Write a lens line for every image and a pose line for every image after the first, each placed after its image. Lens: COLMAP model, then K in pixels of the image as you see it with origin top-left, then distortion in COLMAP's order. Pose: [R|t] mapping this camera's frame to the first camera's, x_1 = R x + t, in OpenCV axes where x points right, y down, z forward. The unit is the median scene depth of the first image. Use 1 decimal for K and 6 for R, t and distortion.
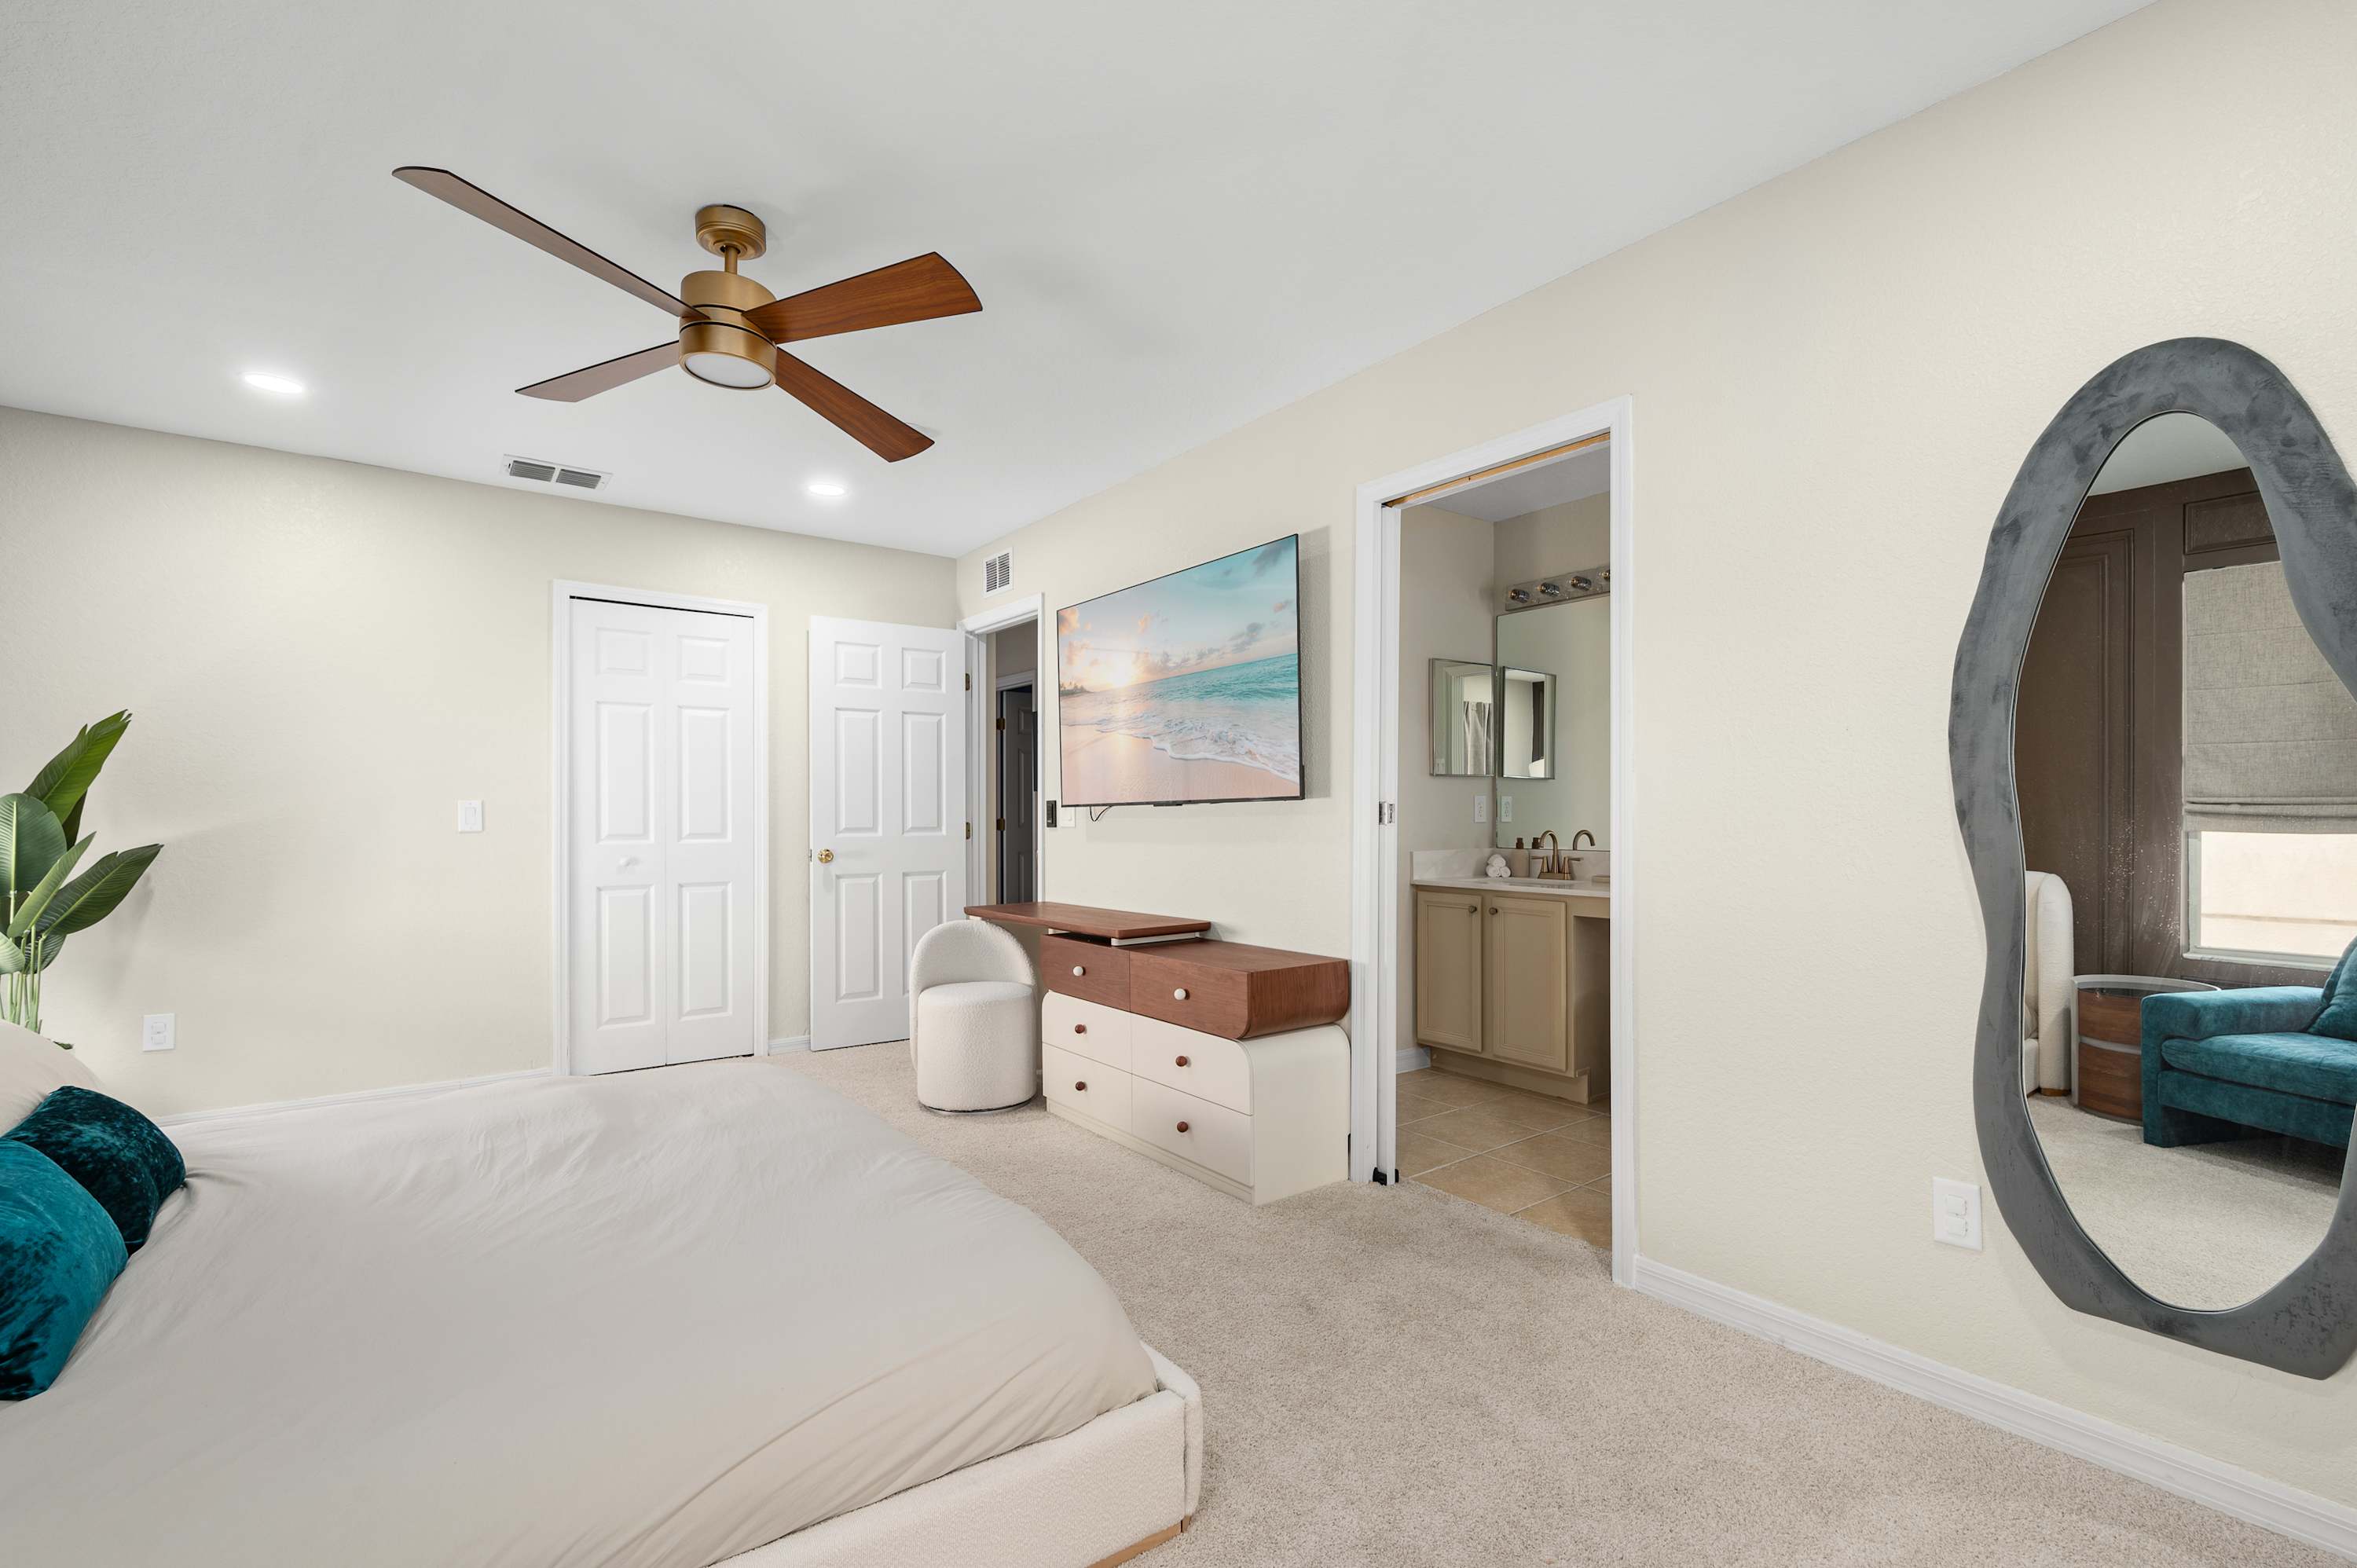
lens RADIAL K [[1028.8, 0, 1191.3], [0, 1028.8, 825.9], [0, 0, 1]] dist [0.003255, 0.000047]
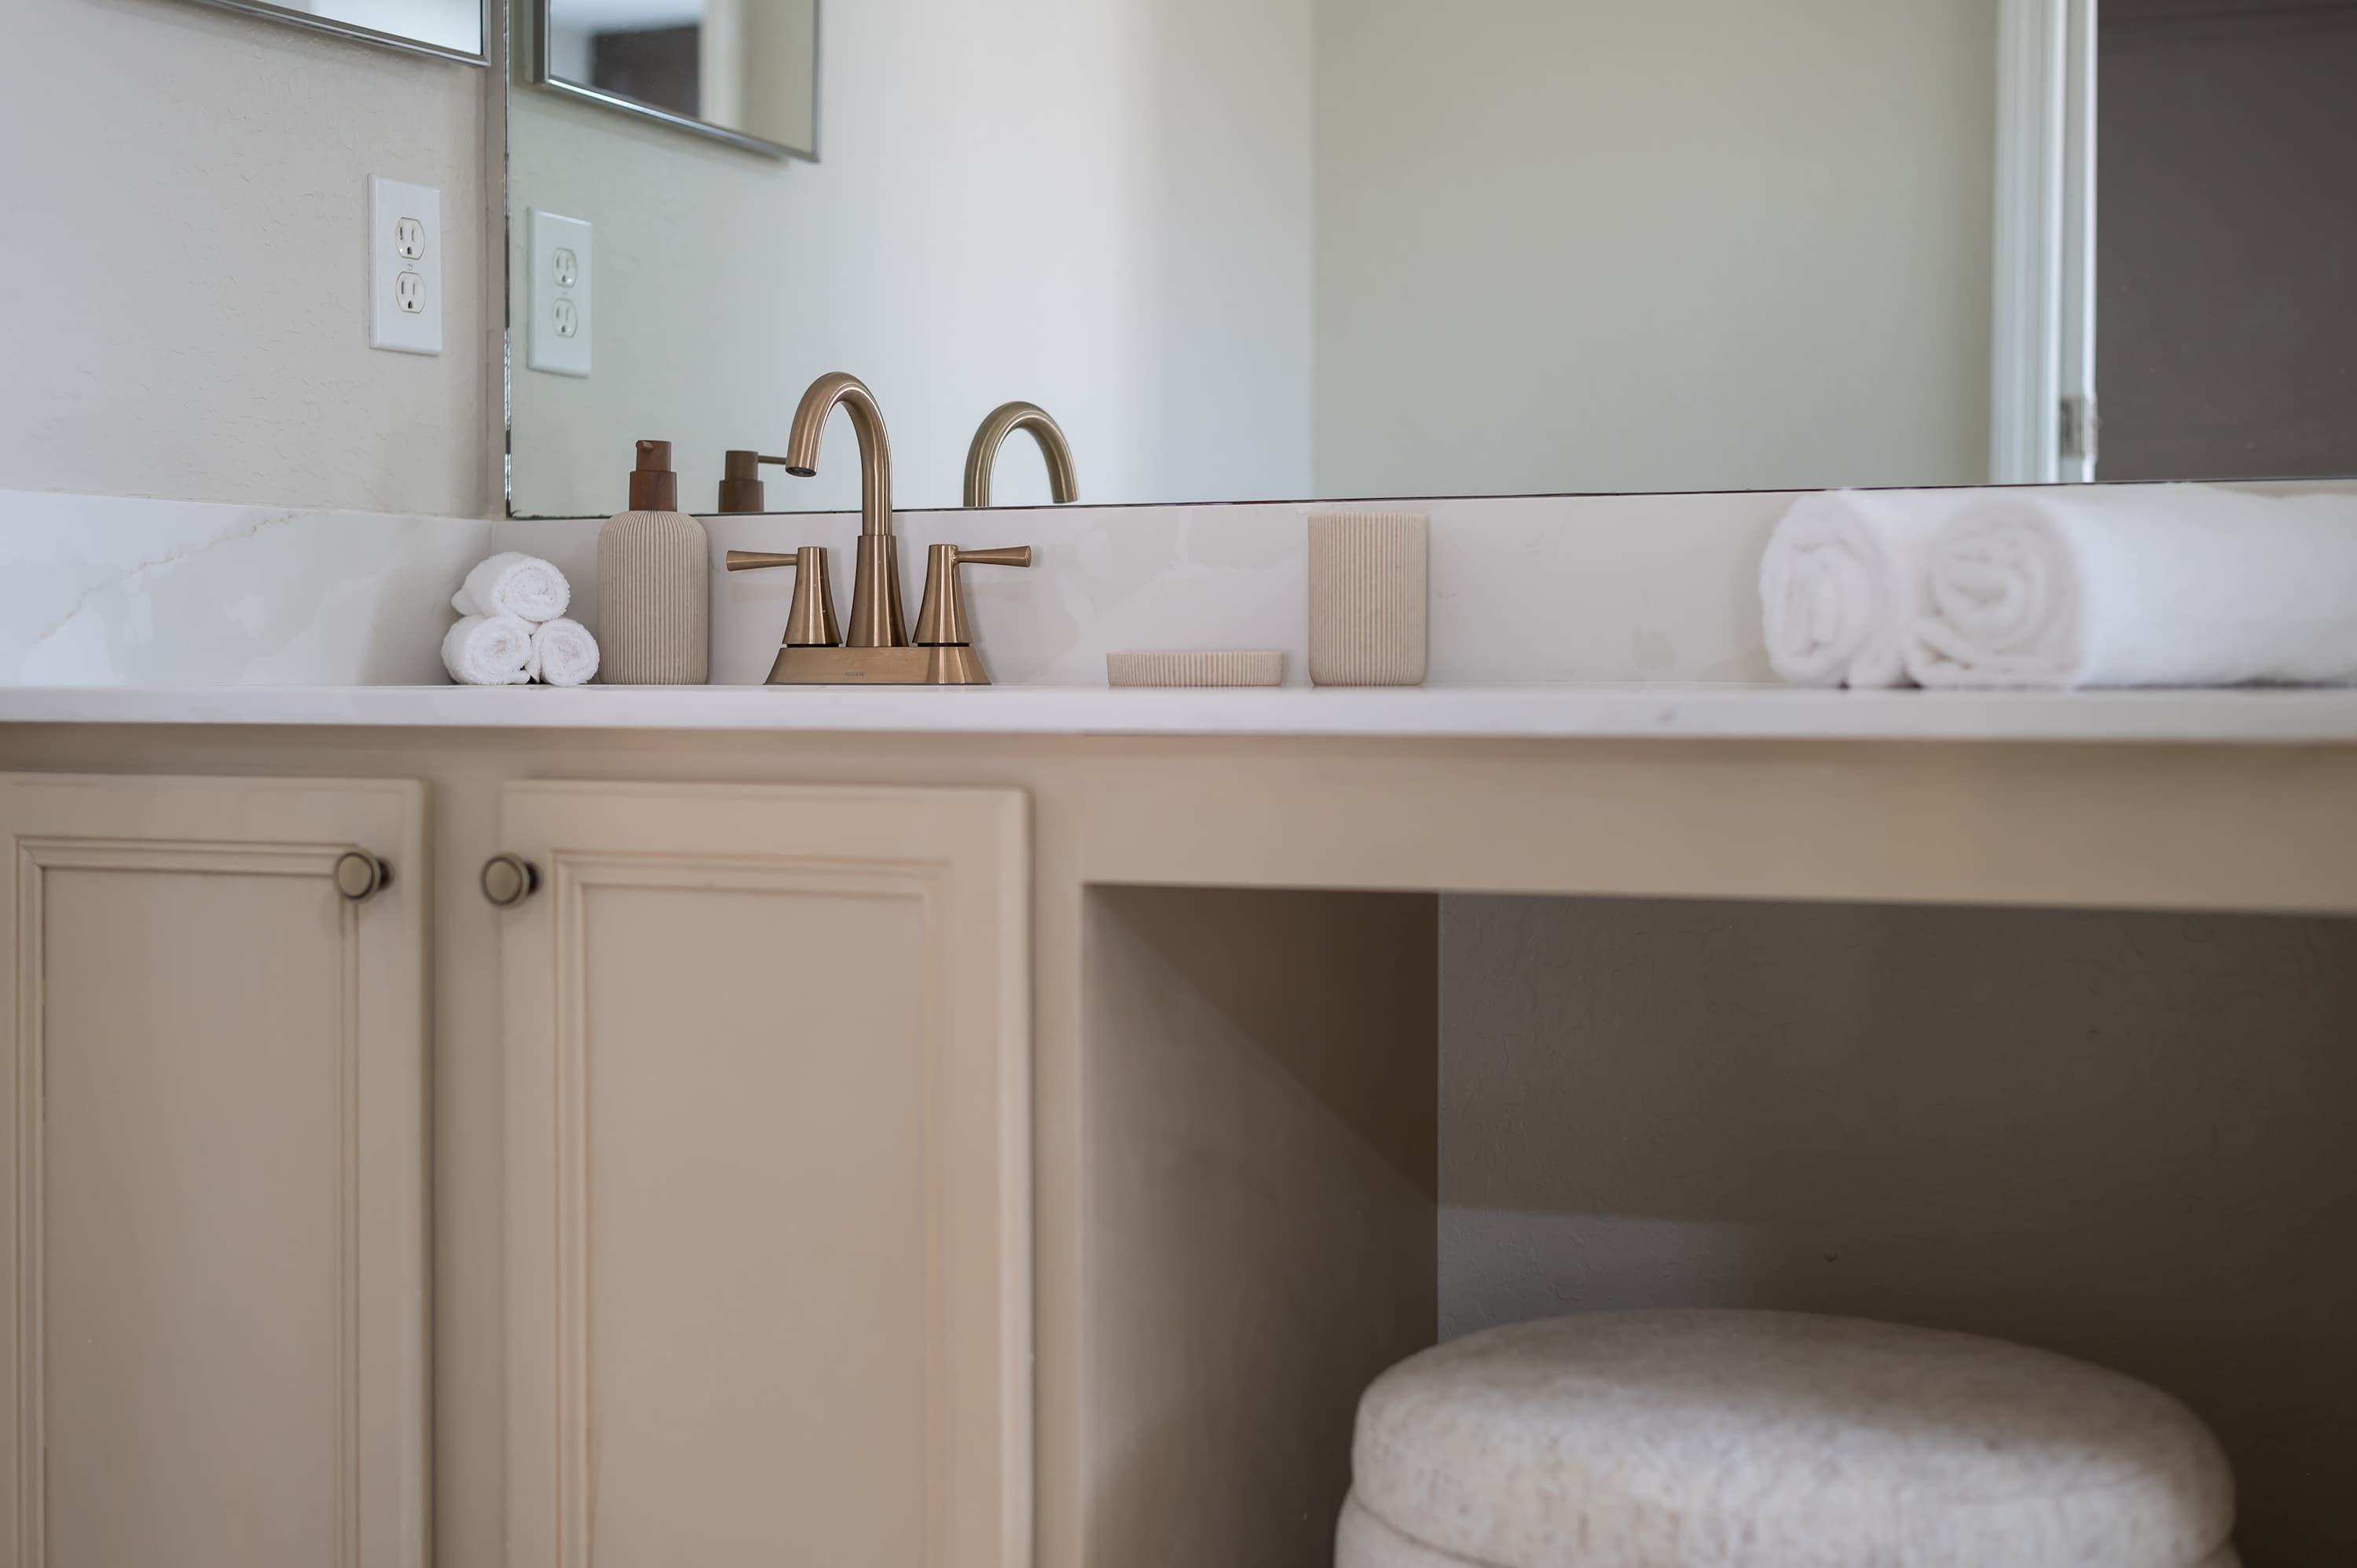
lens RADIAL K [[3520.2, 0, 1176.3], [0, 3520.2, 781.8], [0, 0, 1]] dist [-0.010341, 0.000000]
pose [[0.880899, -0.011440, 0.473165, 0.135151], [0.000164, 0.999715, 0.023865, 0.053086], [-0.473304, -0.020945, 0.880650, 0.491725]]
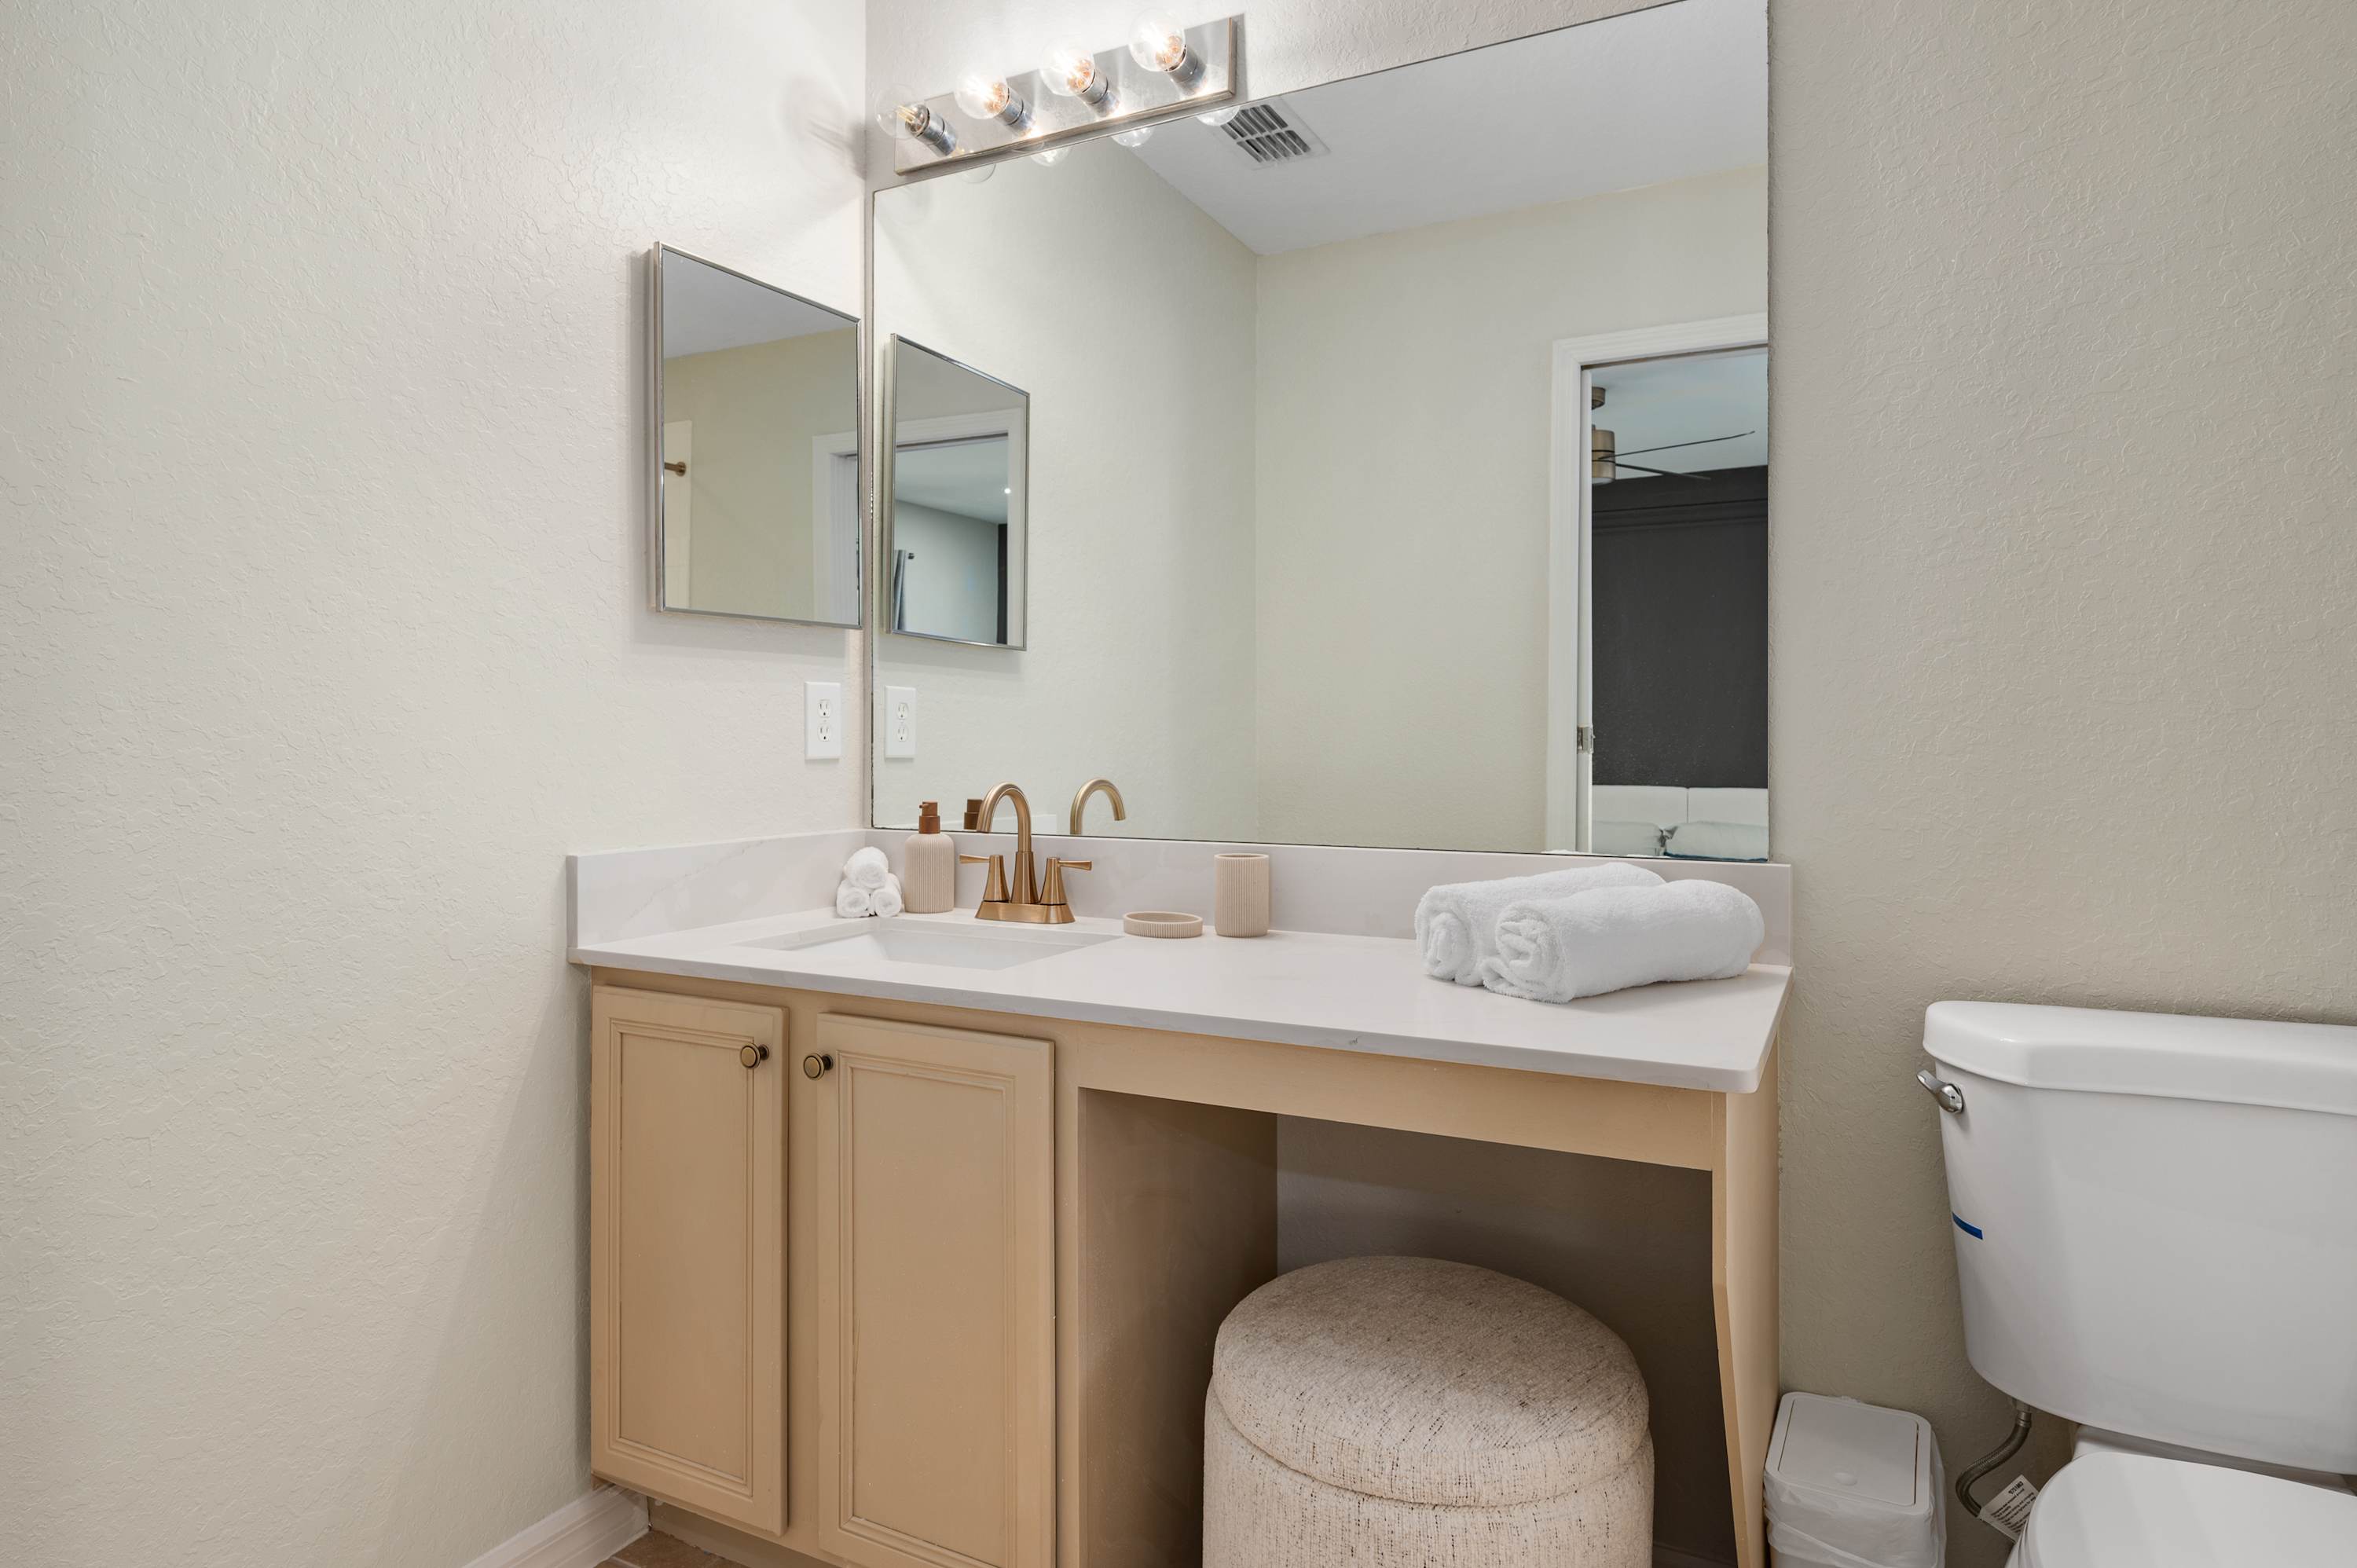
lens RADIAL K [[1356.9, 0, 1195.8], [0, 1356.9, 762.8], [0, 0, 1]] dist [0.002217, 0.000039]
pose [[0.898570, -0.004772, 0.438805, 0.201819], [0.002952, 0.999984, 0.004830, -0.004108], [-0.438821, -0.003045, 0.898569, 0.553007]]
